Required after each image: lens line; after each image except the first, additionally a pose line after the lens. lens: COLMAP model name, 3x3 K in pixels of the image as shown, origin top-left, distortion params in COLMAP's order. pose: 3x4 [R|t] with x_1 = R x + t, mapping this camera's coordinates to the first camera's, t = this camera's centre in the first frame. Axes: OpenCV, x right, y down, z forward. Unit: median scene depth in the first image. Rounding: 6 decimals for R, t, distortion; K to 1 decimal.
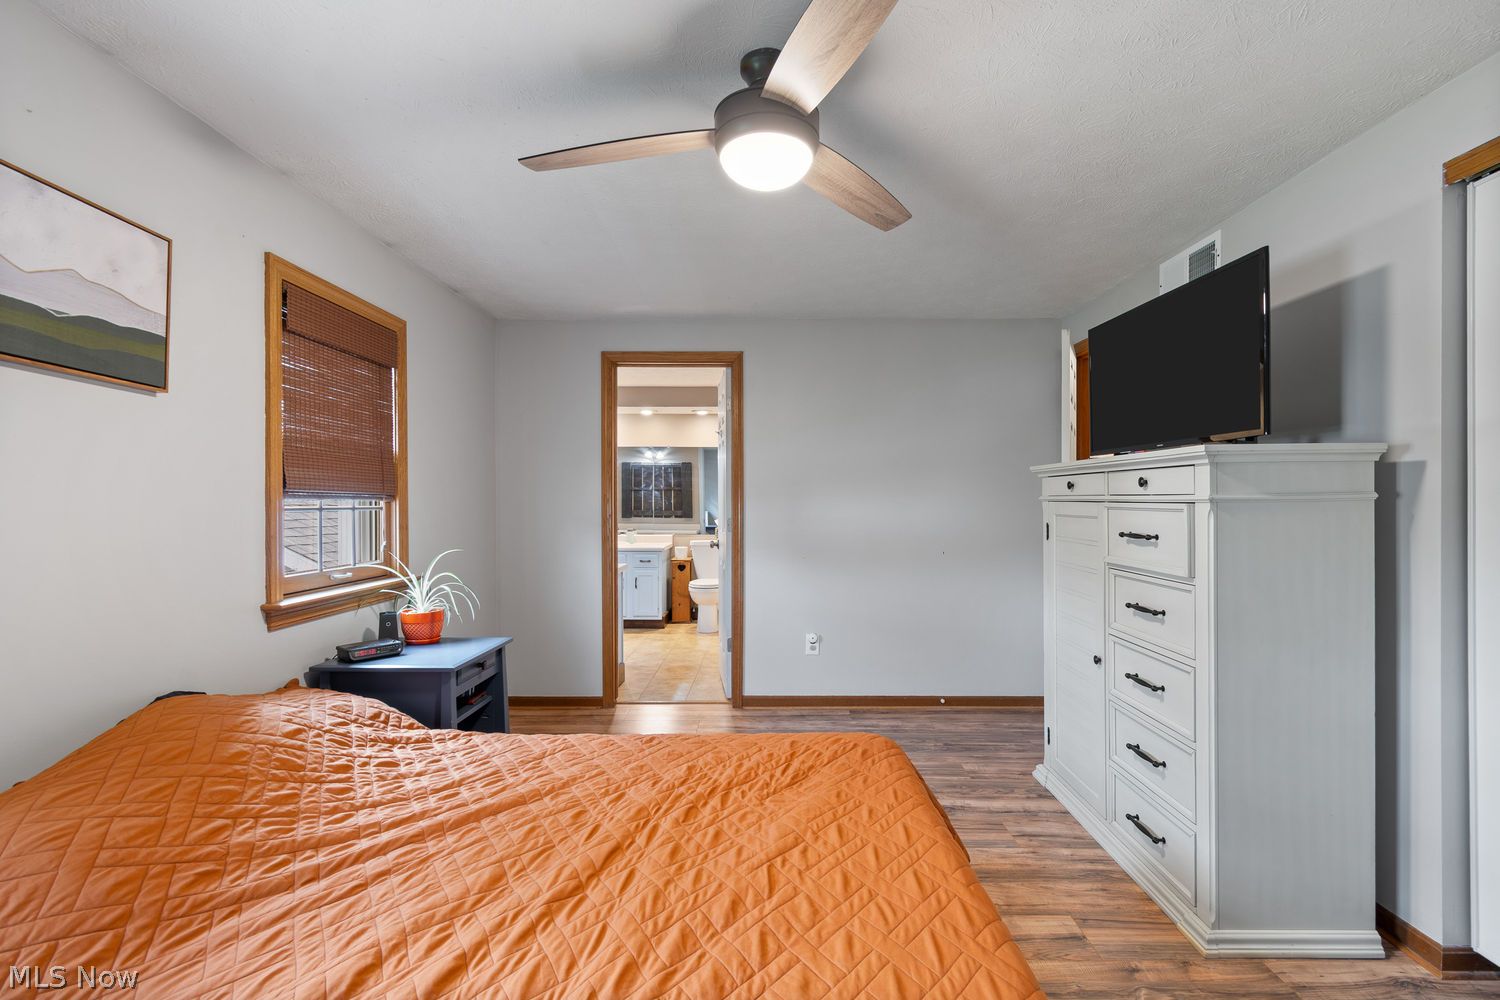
lens RADIAL K [[662.8, 0, 760.1], [0, 662.8, 494.1], [0, 0, 1]] dist [0.002253, -0.000023]
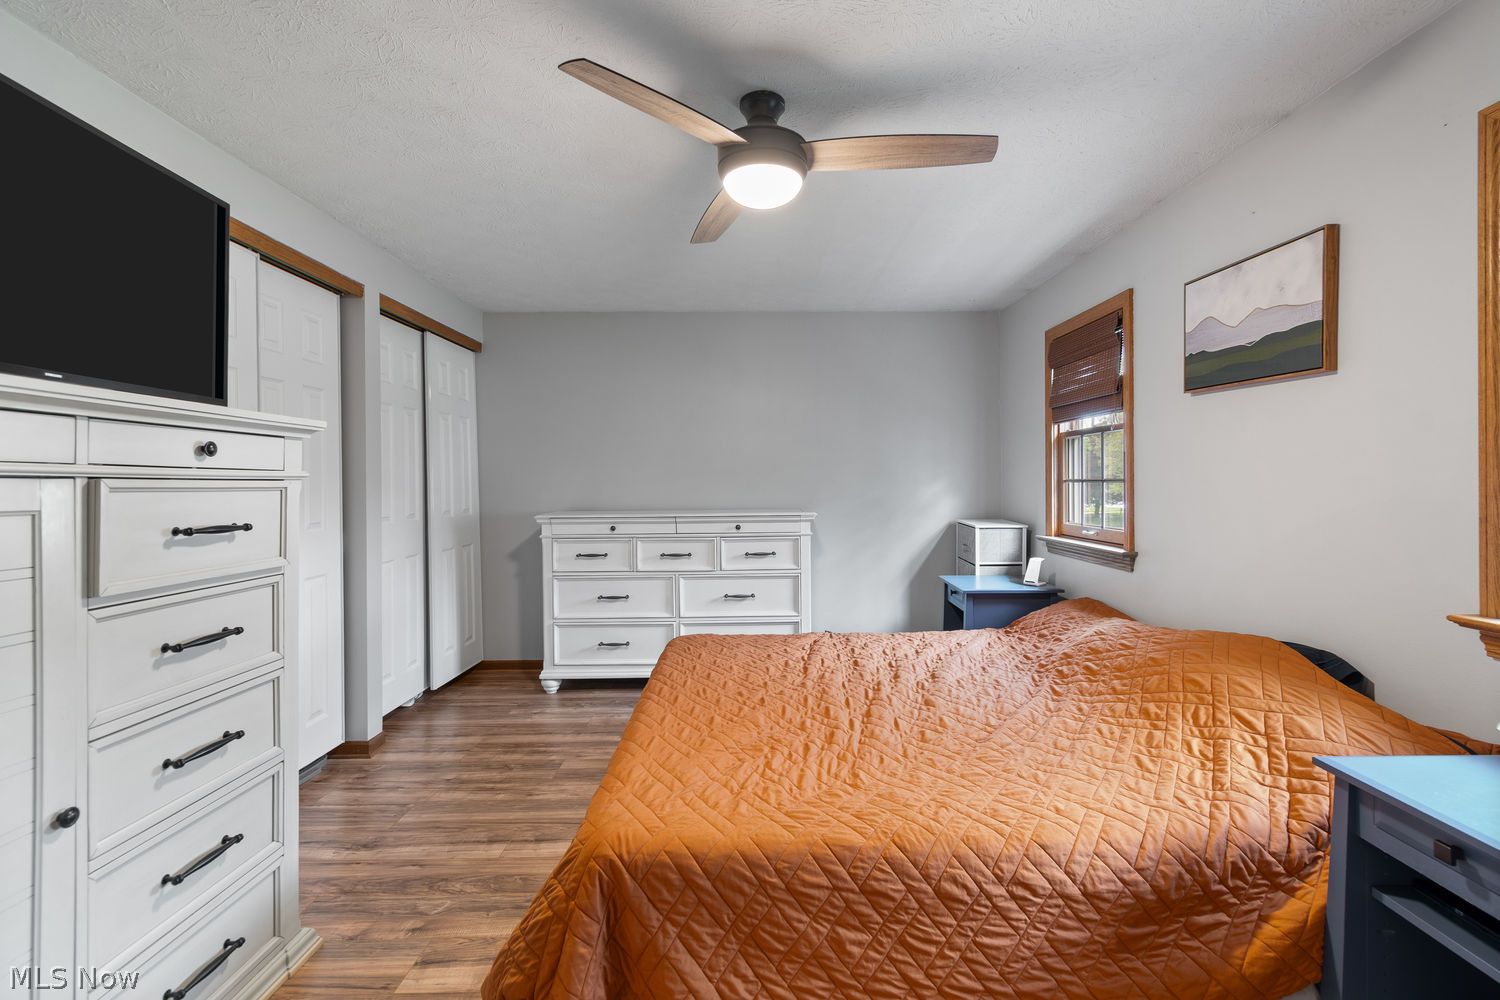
lens RADIAL K [[662.8, 0, 760.1], [0, 662.8, 494.1], [0, 0, 1]] dist [0.002253, -0.000023]
pose [[-0.999742, 0.008110, -0.021217, 0.035328], [0.008003, 0.999955, 0.005140, 0.030542], [0.021257, 0.004969, -0.999762, 1.792786]]
